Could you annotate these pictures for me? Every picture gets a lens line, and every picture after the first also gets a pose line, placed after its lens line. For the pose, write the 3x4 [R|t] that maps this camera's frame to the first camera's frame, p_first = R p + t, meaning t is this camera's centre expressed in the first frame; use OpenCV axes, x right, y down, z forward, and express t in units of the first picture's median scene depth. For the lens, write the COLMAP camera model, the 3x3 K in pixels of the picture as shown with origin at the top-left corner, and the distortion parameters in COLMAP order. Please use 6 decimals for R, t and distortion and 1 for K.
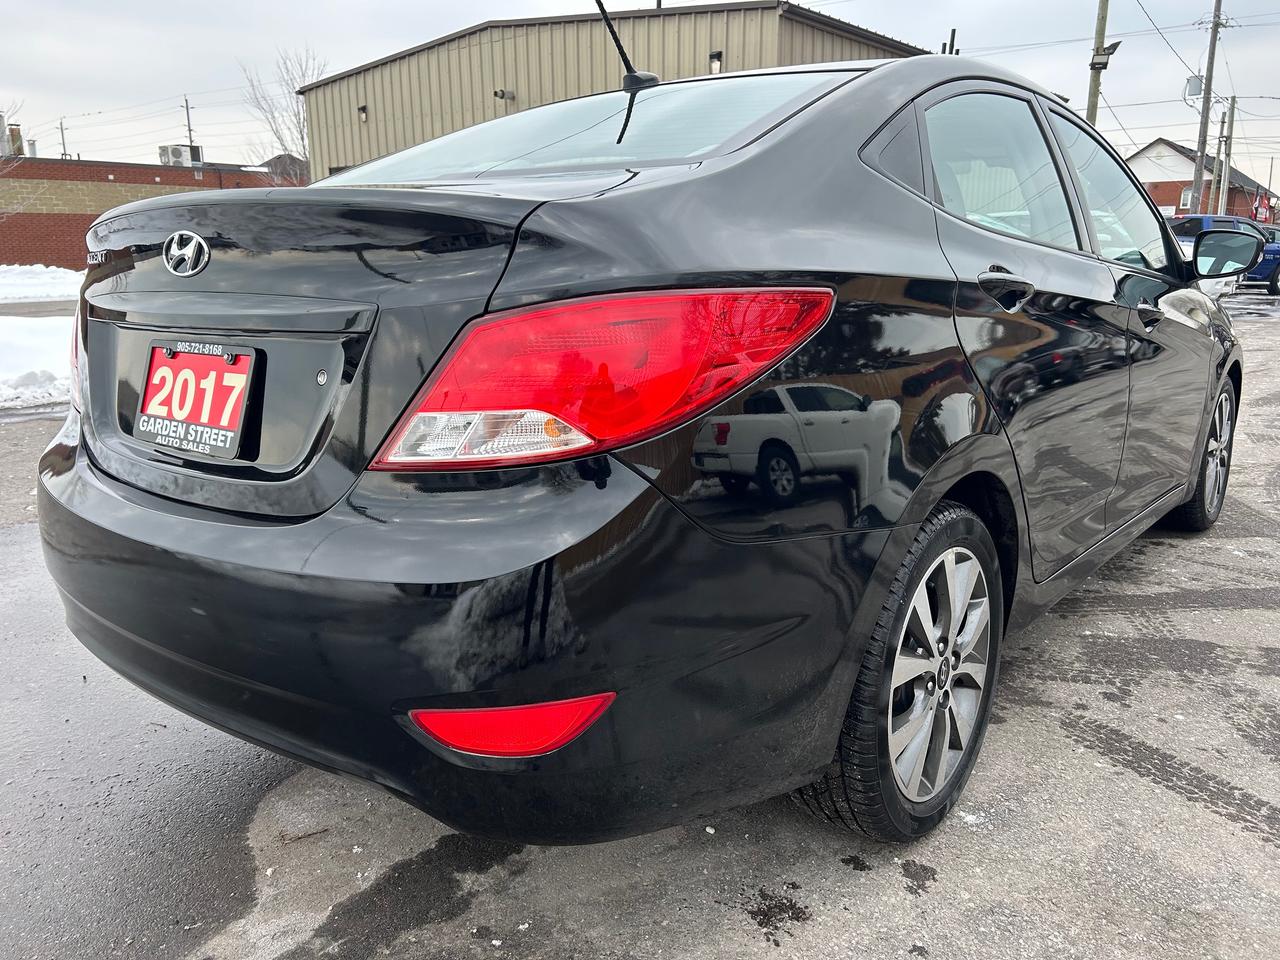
lens RADIAL K [[972.9, 0, 640.0], [0, 972.9, 480.0], [0, 0, 1]] dist [0.061090, -0.070762]
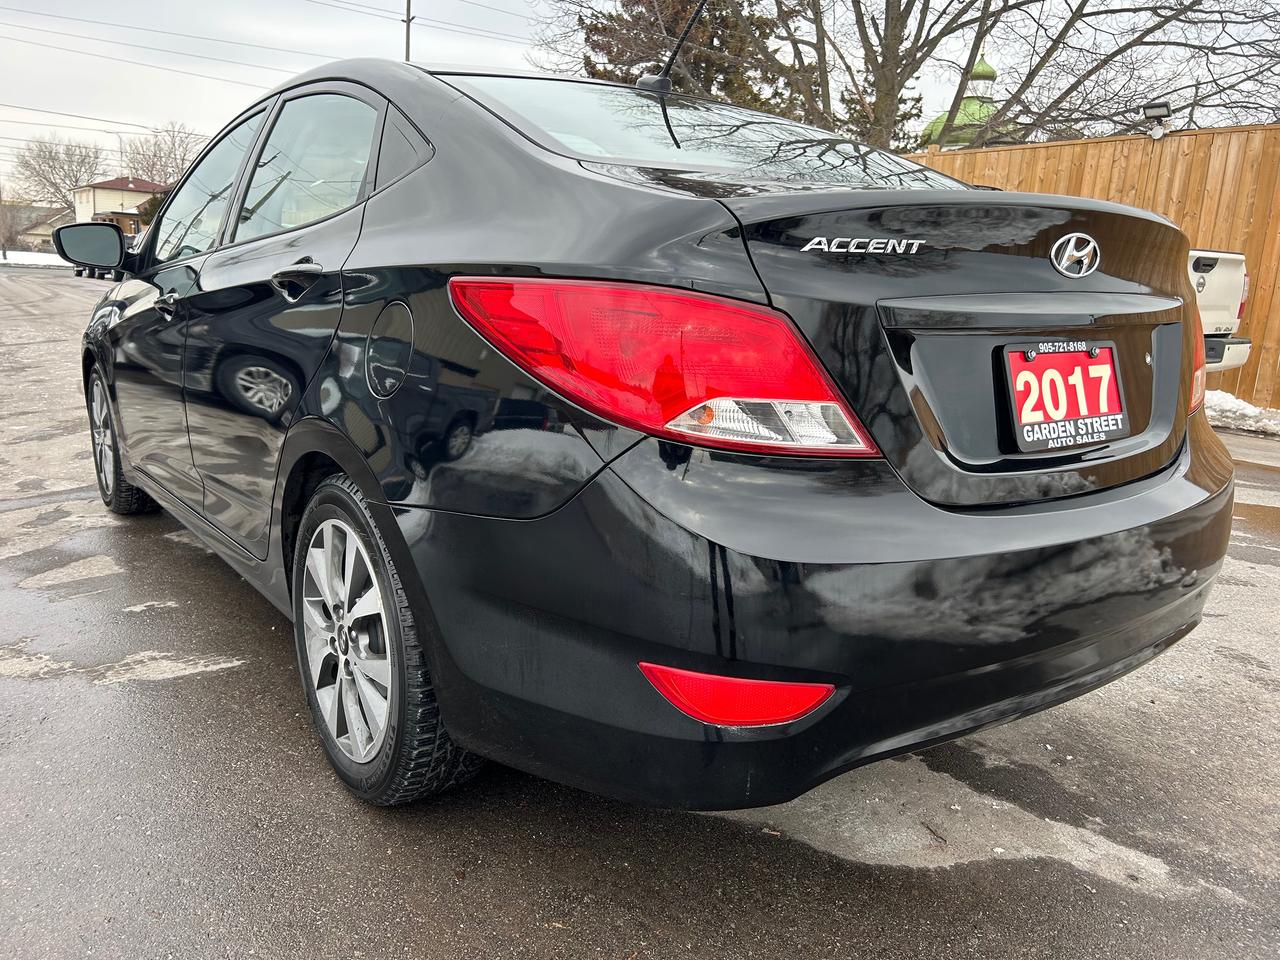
lens RADIAL K [[972.9, 0, 640.0], [0, 972.9, 480.0], [0, 0, 1]] dist [0.061090, -0.070762]
pose [[0.235987, -0.184542, 0.954073, -1.530292], [0.174672, 0.973867, 0.145166, -0.220516], [-0.955929, 0.132392, 0.262054, 1.148593]]
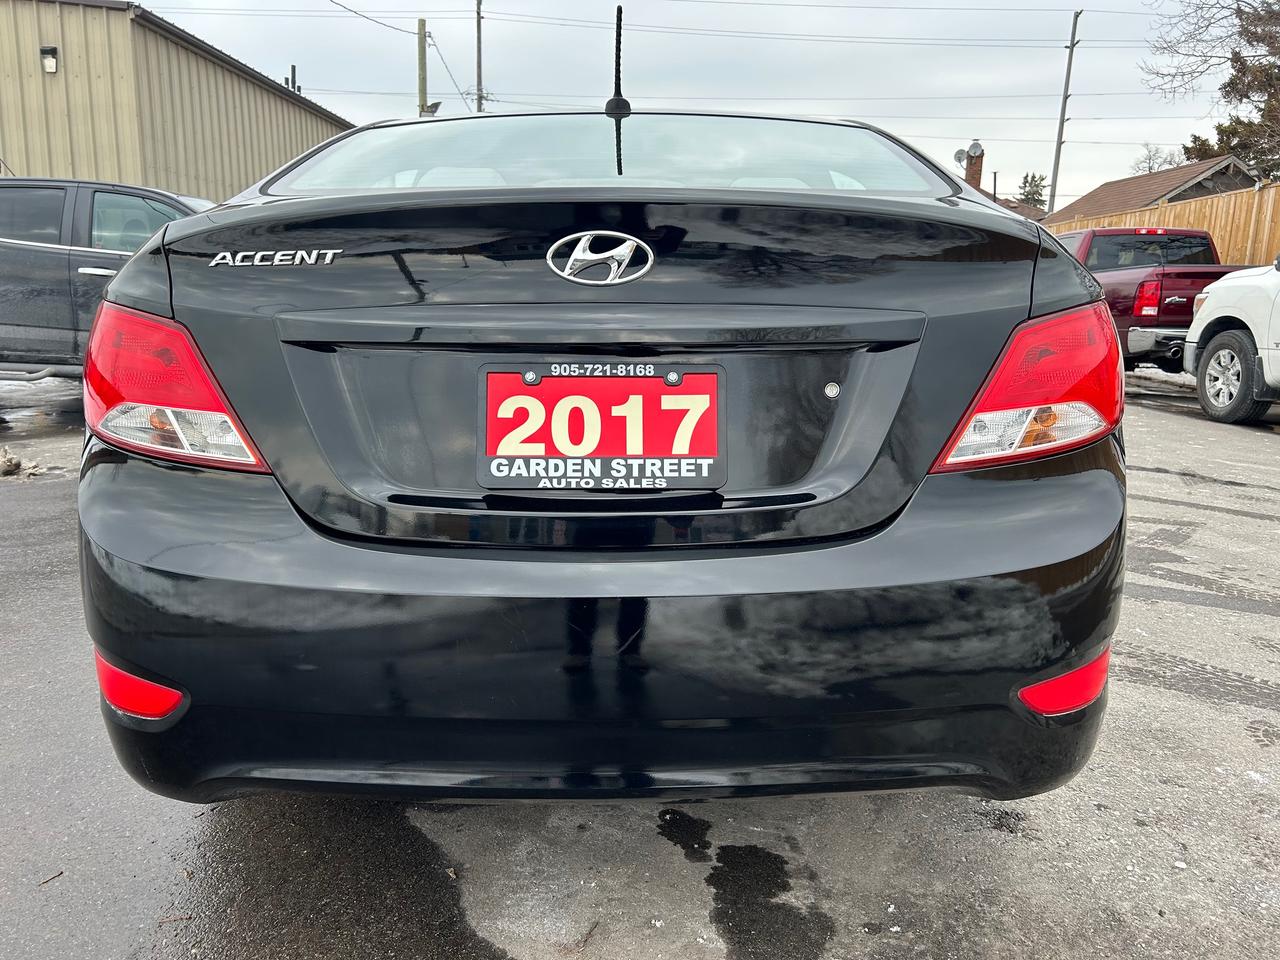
lens RADIAL K [[972.9, 0, 640.0], [0, 972.9, 480.0], [0, 0, 1]] dist [0.061090, -0.070762]
pose [[0.769773, -0.102955, 0.629961, -0.945372], [0.124794, 0.992136, 0.009655, -0.042450], [-0.626000, 0.071184, 0.776567, 0.324658]]
